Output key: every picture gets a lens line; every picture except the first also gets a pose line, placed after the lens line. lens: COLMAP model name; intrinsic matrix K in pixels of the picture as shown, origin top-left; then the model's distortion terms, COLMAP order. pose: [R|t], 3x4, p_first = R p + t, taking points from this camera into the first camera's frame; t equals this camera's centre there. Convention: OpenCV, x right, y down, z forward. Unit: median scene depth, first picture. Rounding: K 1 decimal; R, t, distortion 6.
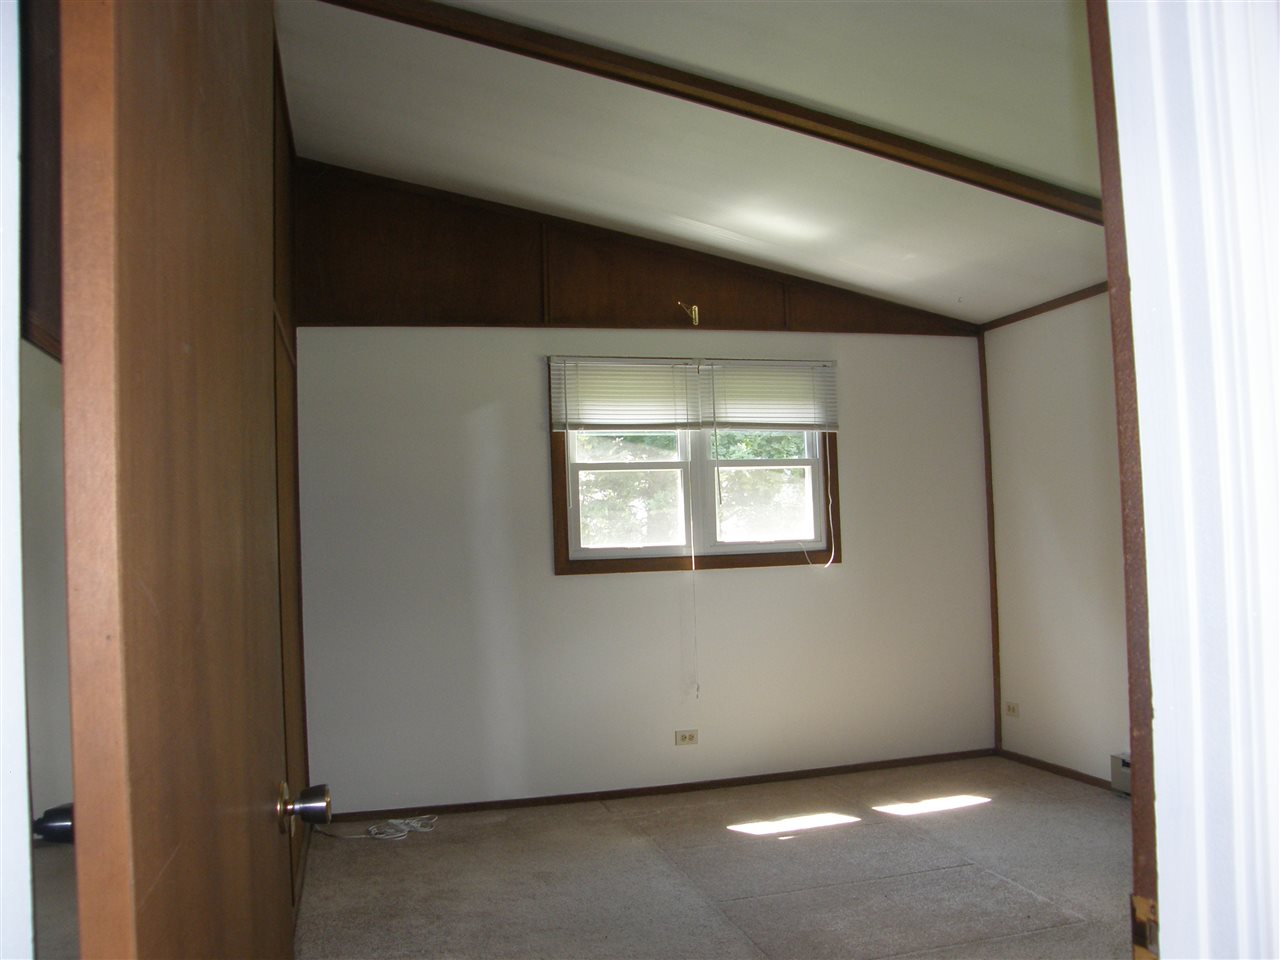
lens RADIAL K [[1122.4, 0, 640.0], [0, 1122.4, 480.0], [0, 0, 1]] dist [-0.133439, -0.000067]
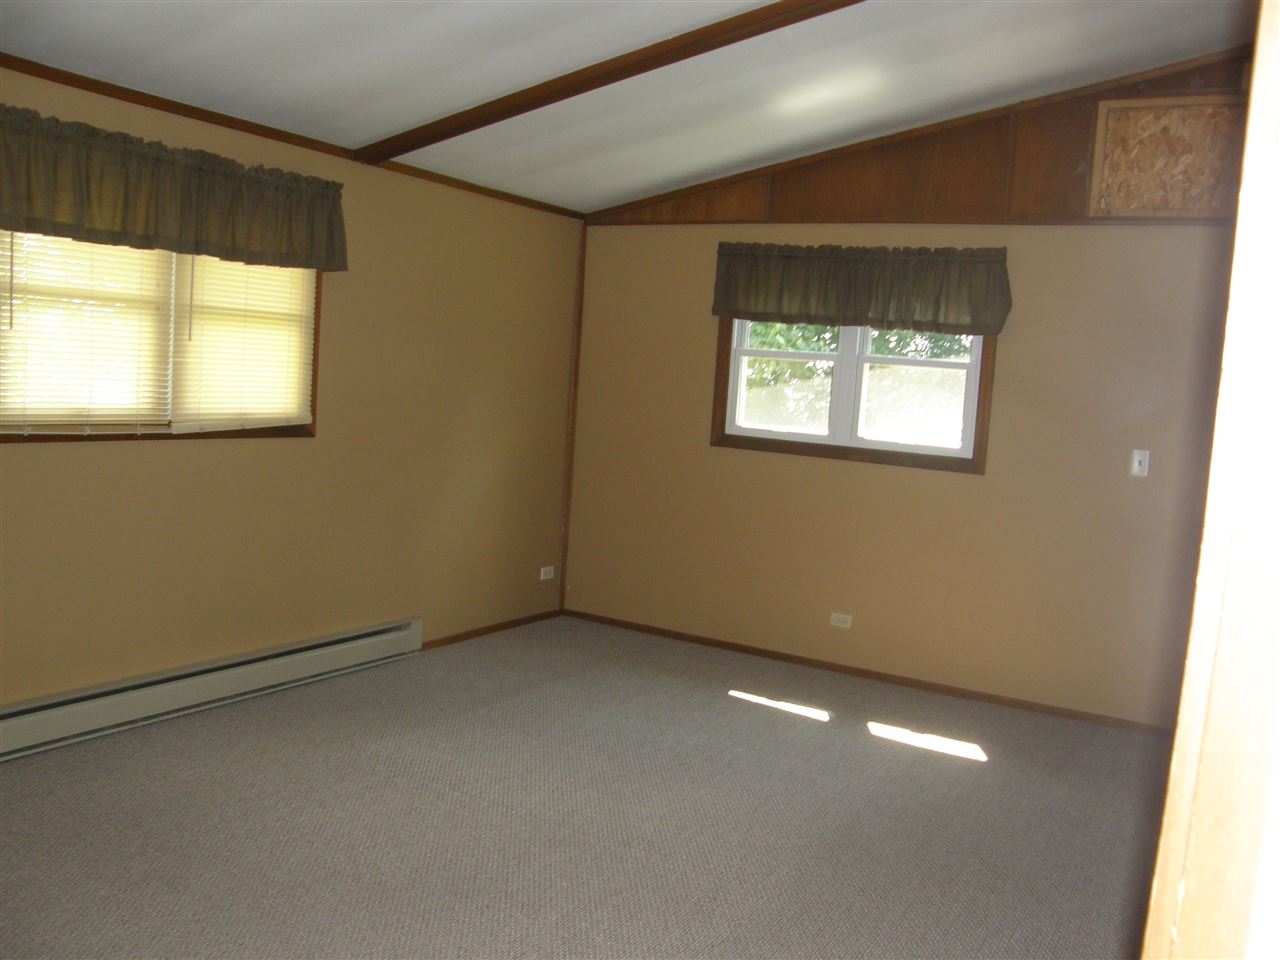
lens RADIAL K [[1122.4, 0, 640.0], [0, 1122.4, 480.0], [0, 0, 1]] dist [-0.133439, -0.000067]
pose [[0.669891, 0.148817, -0.727392, 0.696503], [-0.085325, 0.988646, 0.123687, -0.014416], [0.737540, -0.020793, 0.674983, 0.184043]]
